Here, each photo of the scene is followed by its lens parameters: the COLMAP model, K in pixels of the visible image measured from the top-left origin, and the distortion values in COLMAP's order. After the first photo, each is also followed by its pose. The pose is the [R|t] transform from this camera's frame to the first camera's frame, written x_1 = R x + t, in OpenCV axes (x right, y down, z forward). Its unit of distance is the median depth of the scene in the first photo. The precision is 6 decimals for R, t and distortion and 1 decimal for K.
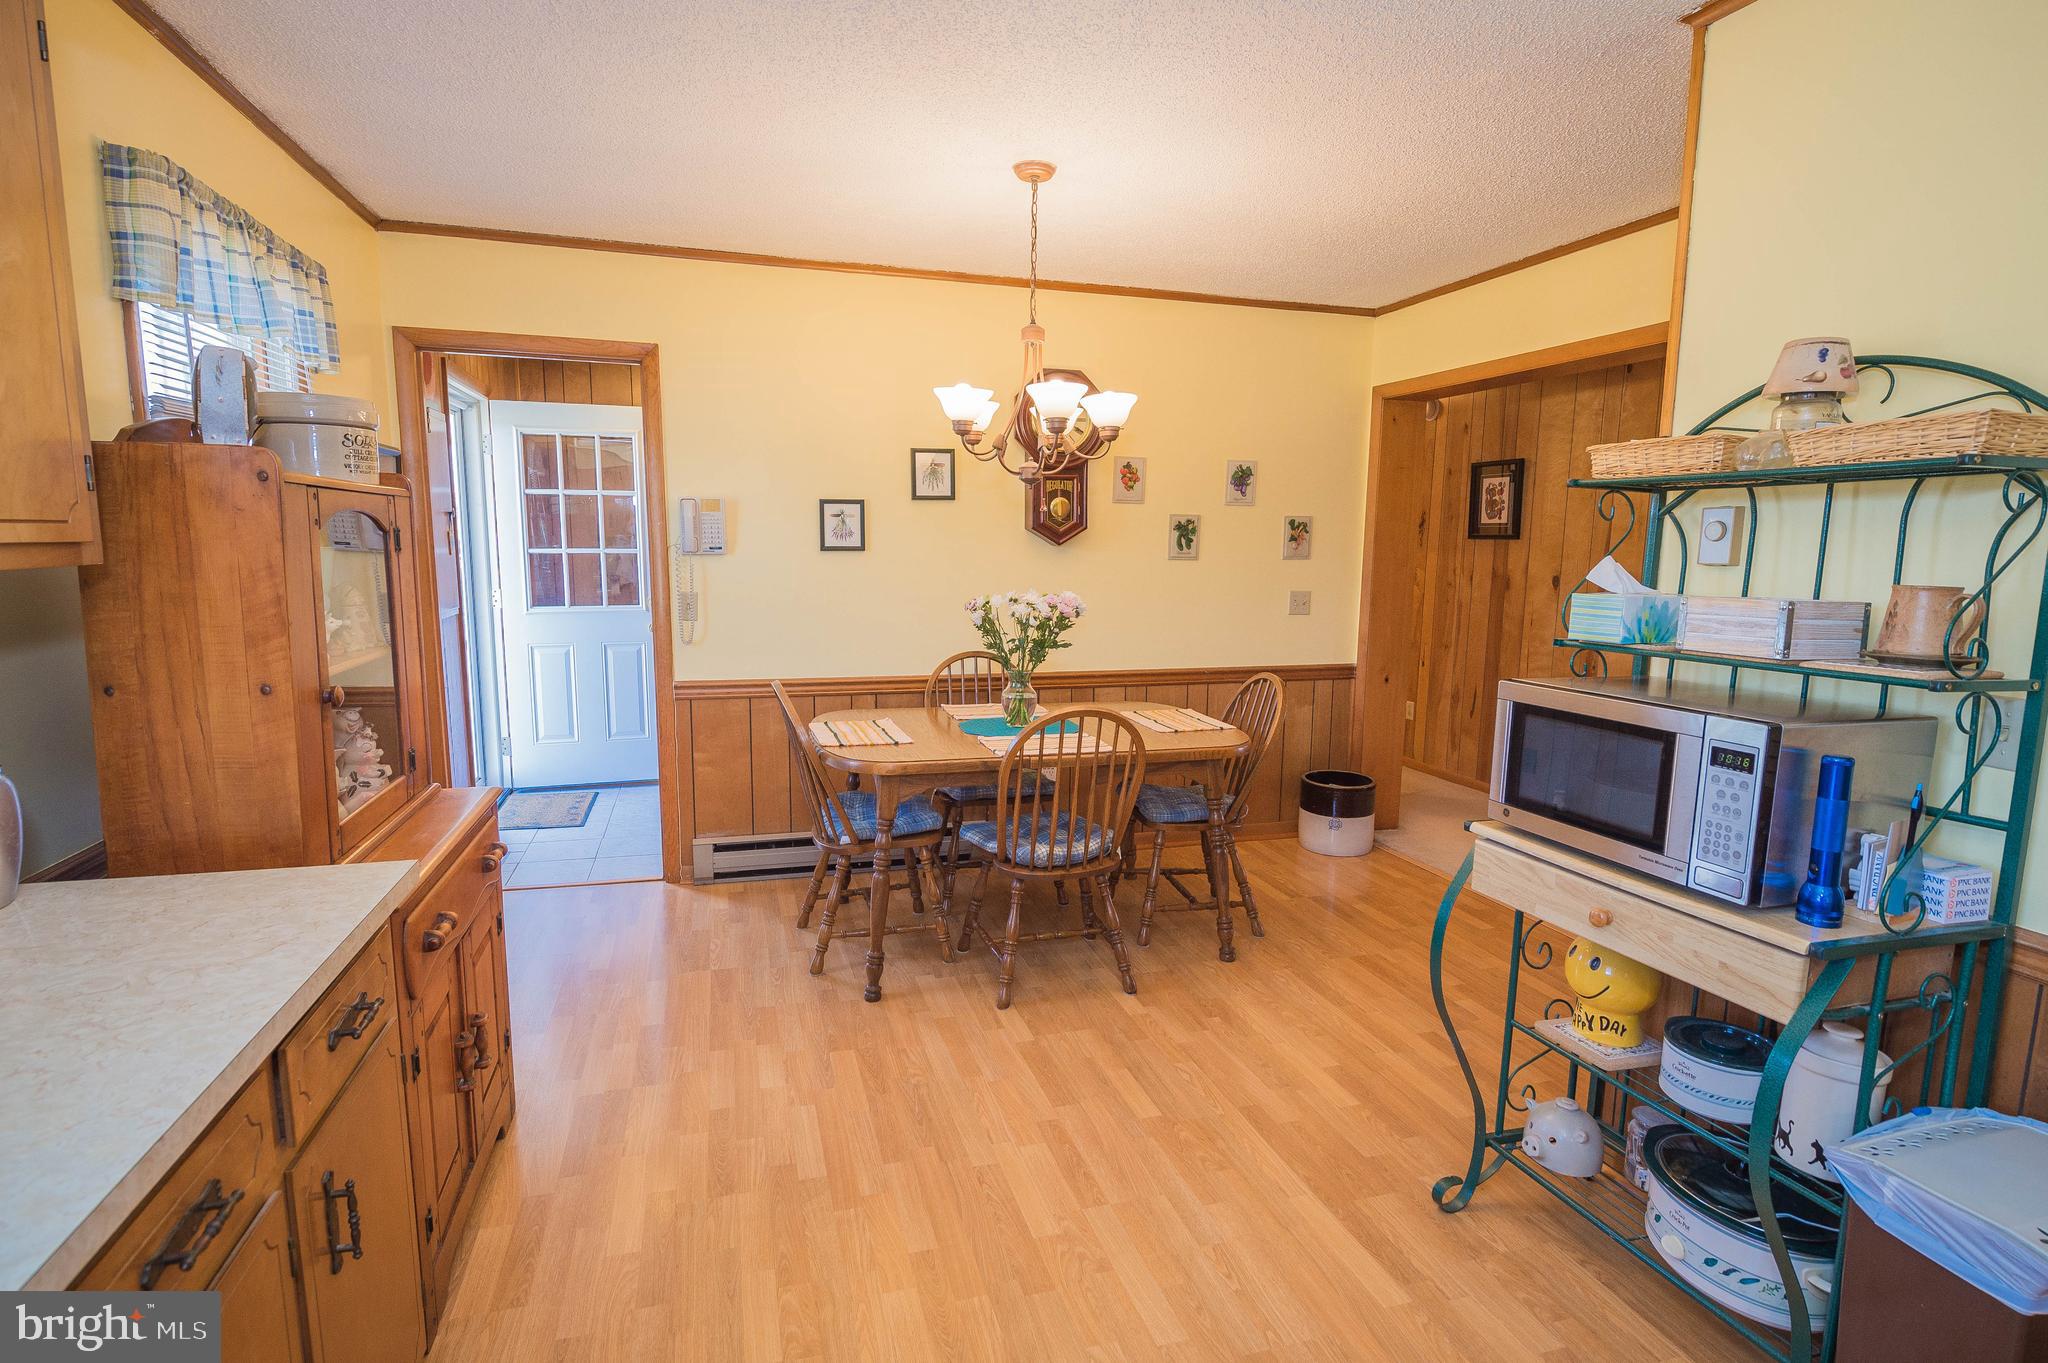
lens RADIAL K [[1025.4, 0, 1014.5], [0, 1025.4, 686.6], [0, 0, 1]] dist [-0.005204, -0.001140]
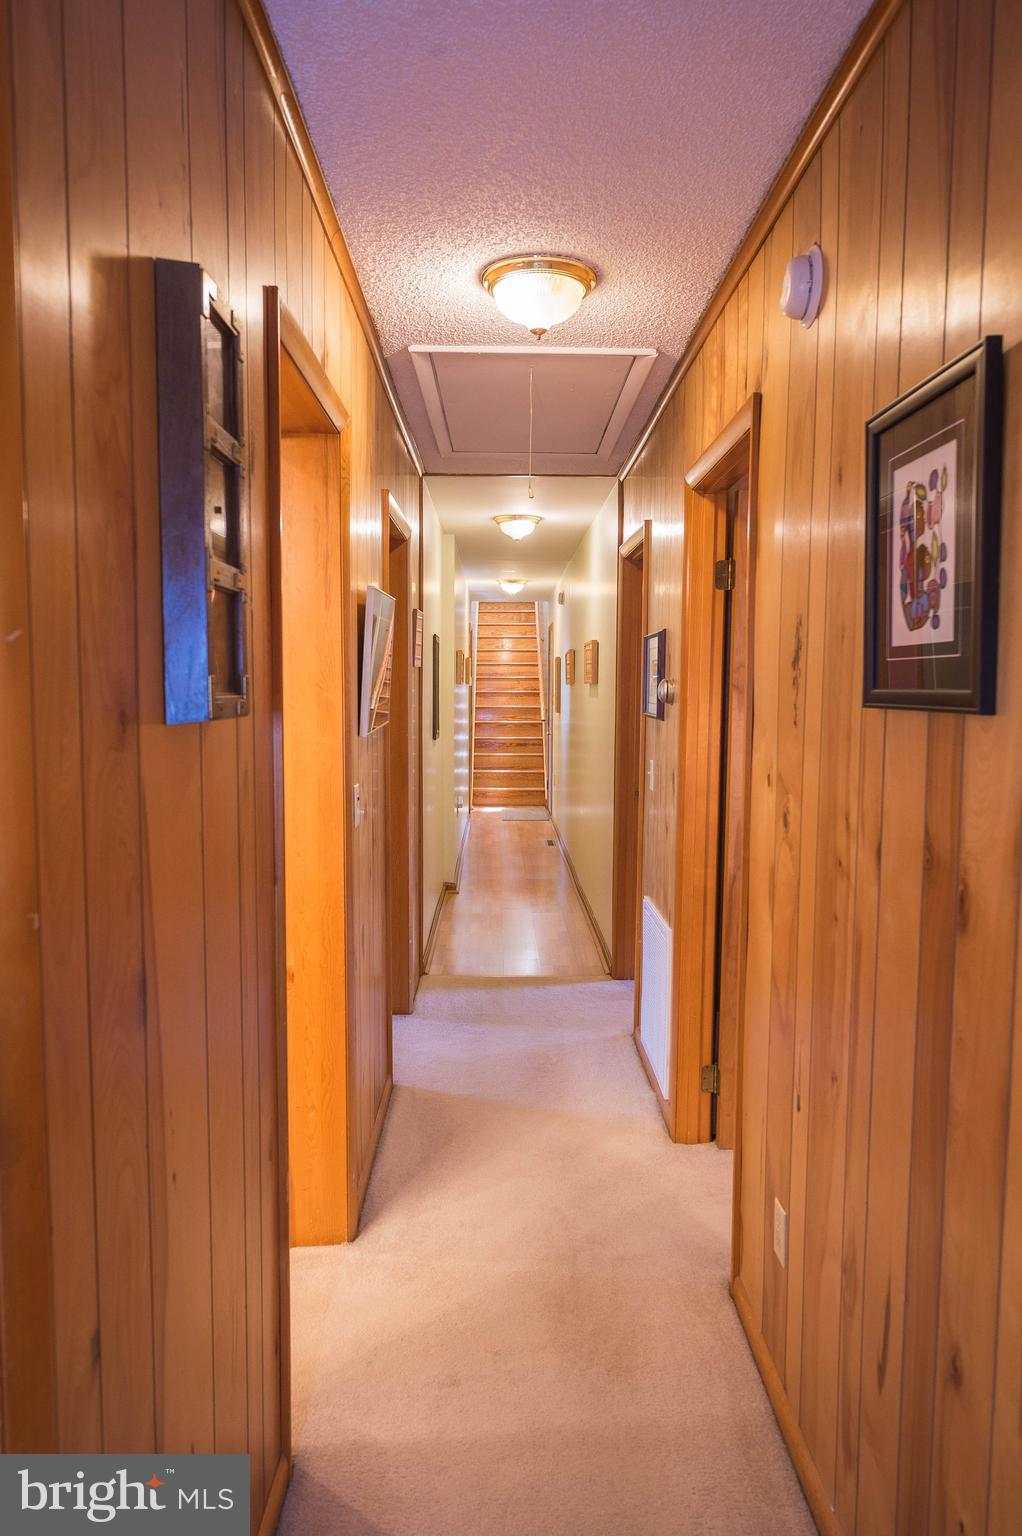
lens RADIAL K [[1020.5, 0, 511.0], [0, 1020.5, 768.0], [0, 0, 1]] dist [-0.030560, 0.000907]
pose [[0.963846, 0.015273, -0.266021, 0.670682], [-0.032229, 0.997708, -0.059493, -0.172964], [0.264503, 0.065916, 0.962130, 1.140504]]
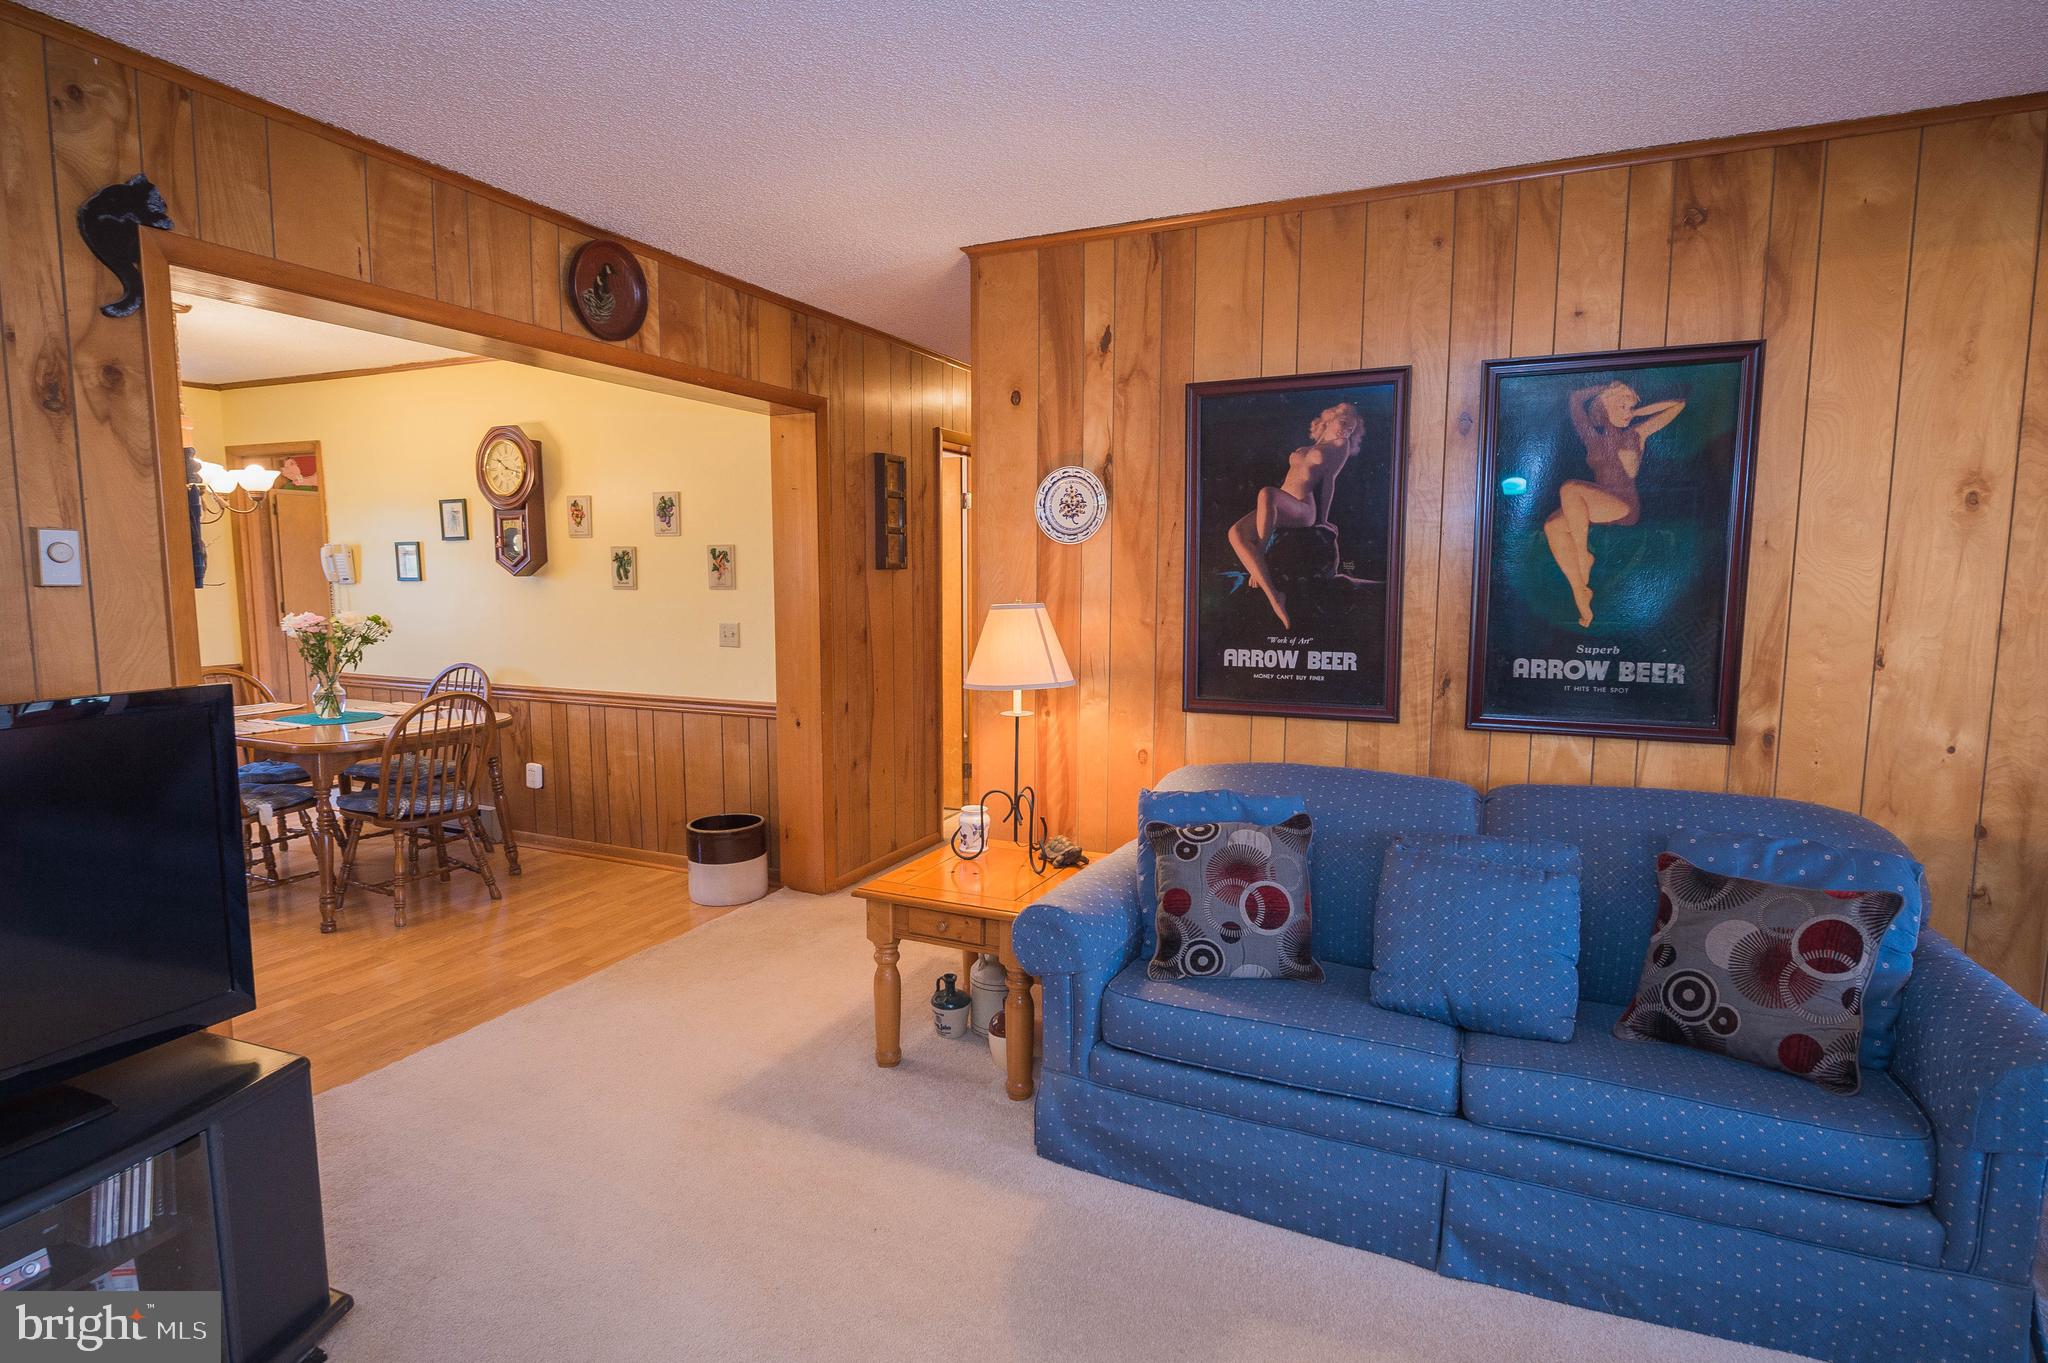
lens RADIAL K [[1053.8, 0, 1020.9], [0, 1053.8, 684.8], [0, 0, 1]] dist [-0.006148, -0.001142]
pose [[0.753196, 0.063706, -0.654704, 1.472148], [-0.088647, 0.996050, -0.005062, -0.070134], [0.651795, 0.061850, 0.755869, 0.563846]]
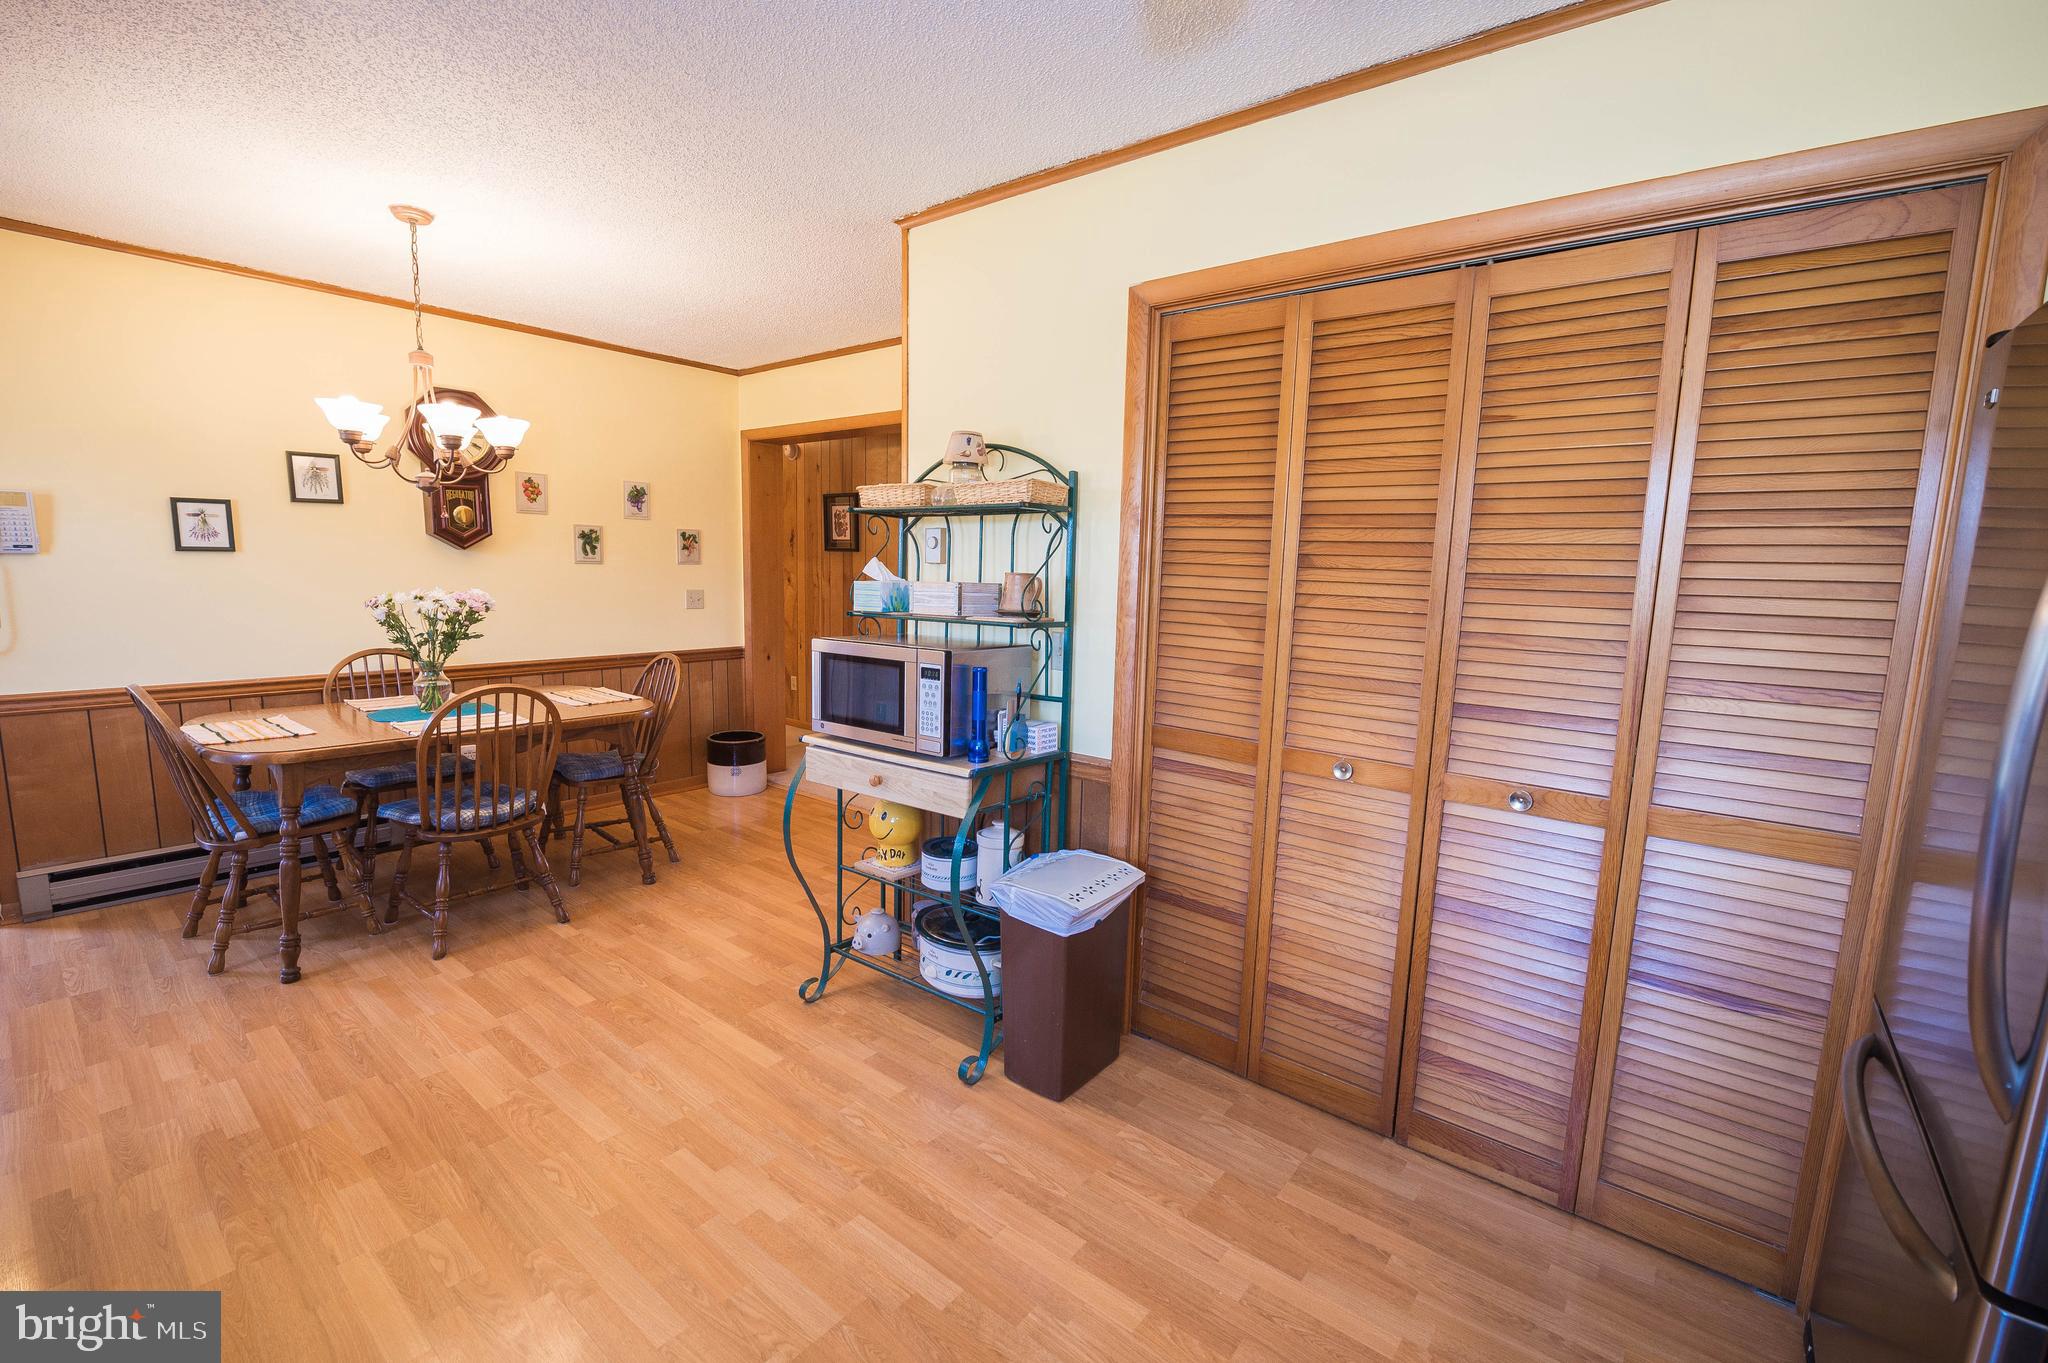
lens RADIAL K [[872.9, 0, 1024.0], [0, 872.9, 687.3], [0, 0, 1]] dist [-0.017262, -0.000733]
pose [[0.820590, -0.070423, 0.567162, -0.001279], [0.065306, 0.997433, 0.029363, 0.026080], [-0.567774, 0.012944, 0.823083, -0.125297]]
